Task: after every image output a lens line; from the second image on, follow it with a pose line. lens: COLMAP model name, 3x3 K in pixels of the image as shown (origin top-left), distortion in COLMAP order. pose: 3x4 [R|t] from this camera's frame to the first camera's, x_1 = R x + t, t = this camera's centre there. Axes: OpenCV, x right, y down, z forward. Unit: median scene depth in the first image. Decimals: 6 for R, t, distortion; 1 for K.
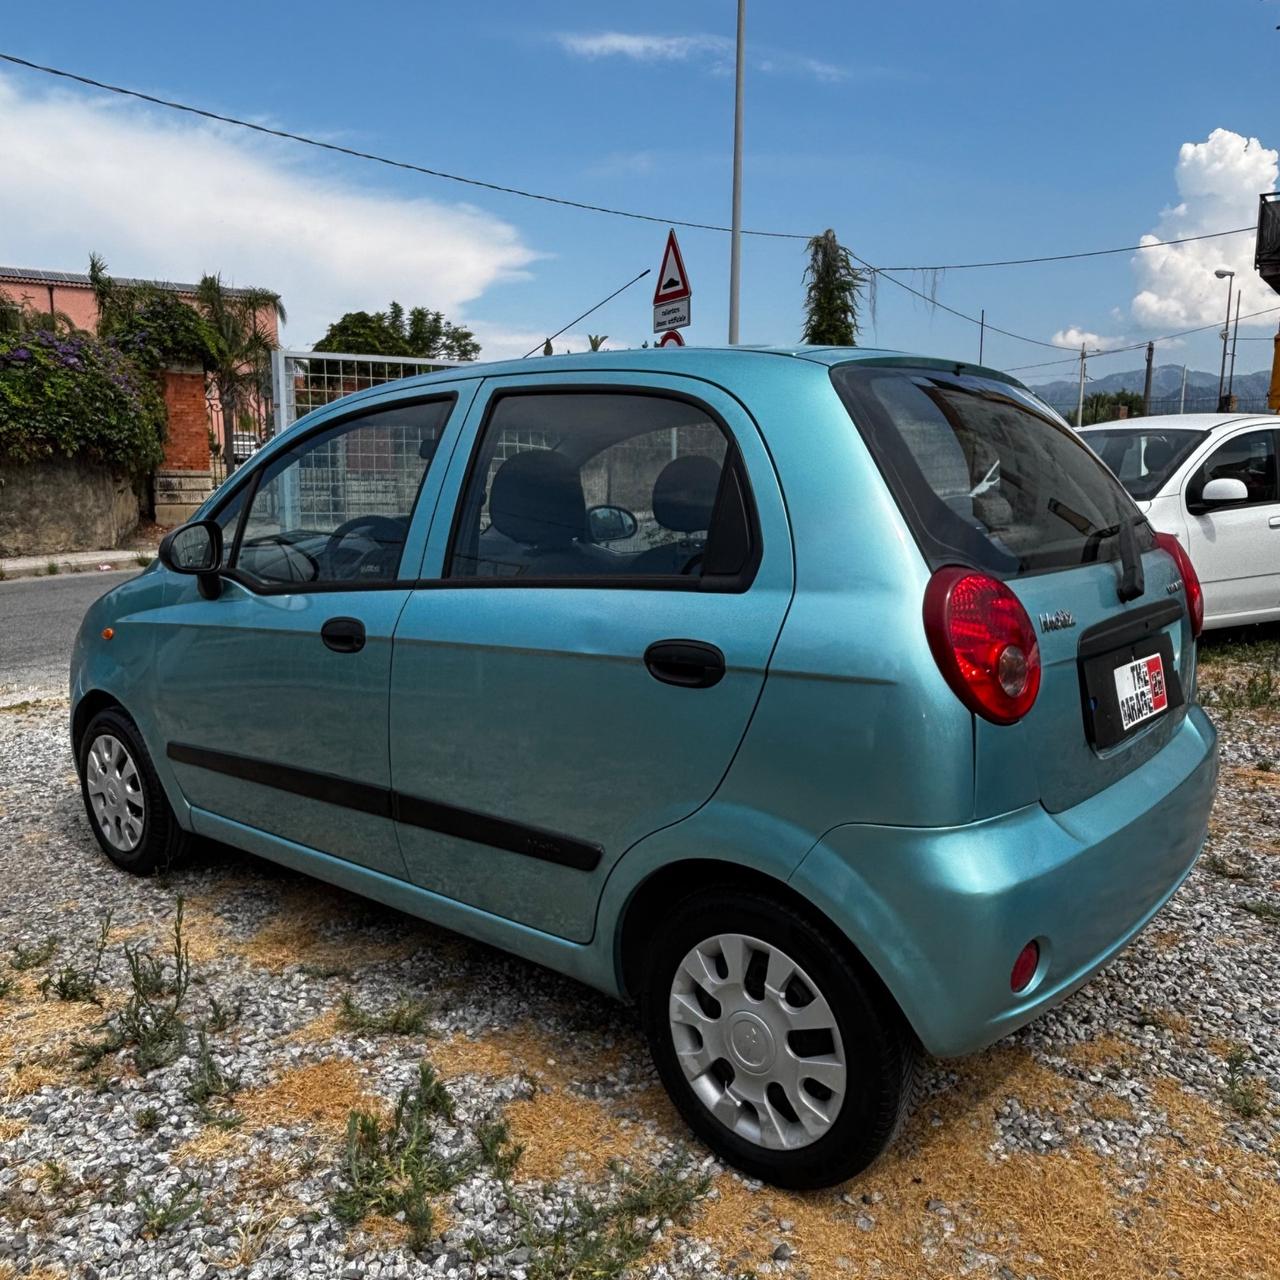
lens RADIAL K [[1083.5, 0, 640.0], [0, 1083.5, 640.0], [0, 0, 1]] dist [0.055746, -0.112472]
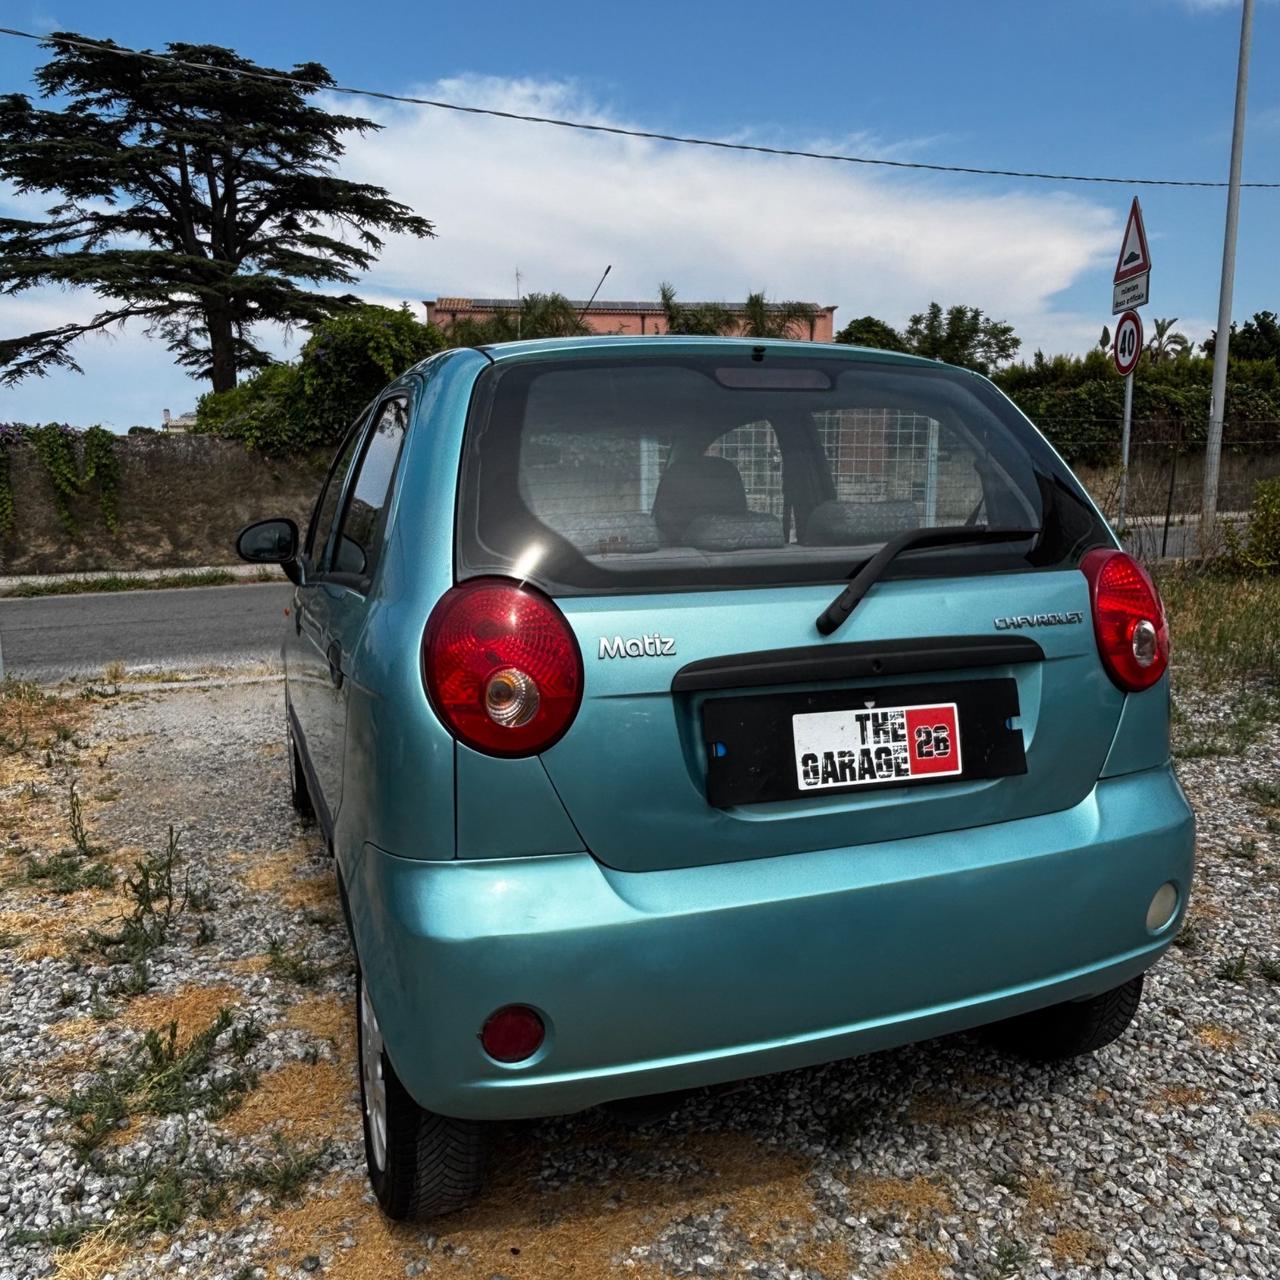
lens RADIAL K [[1077.3, 0, 631.5], [0, 1077.3, 638.9], [0, 0, 1]] dist [0.040310, -0.072893]
pose [[0.869491, 0.065592, -0.489574, 0.123009], [-0.066568, 0.997662, 0.015440, -0.005687], [0.489442, 0.019165, 0.871825, 0.041010]]
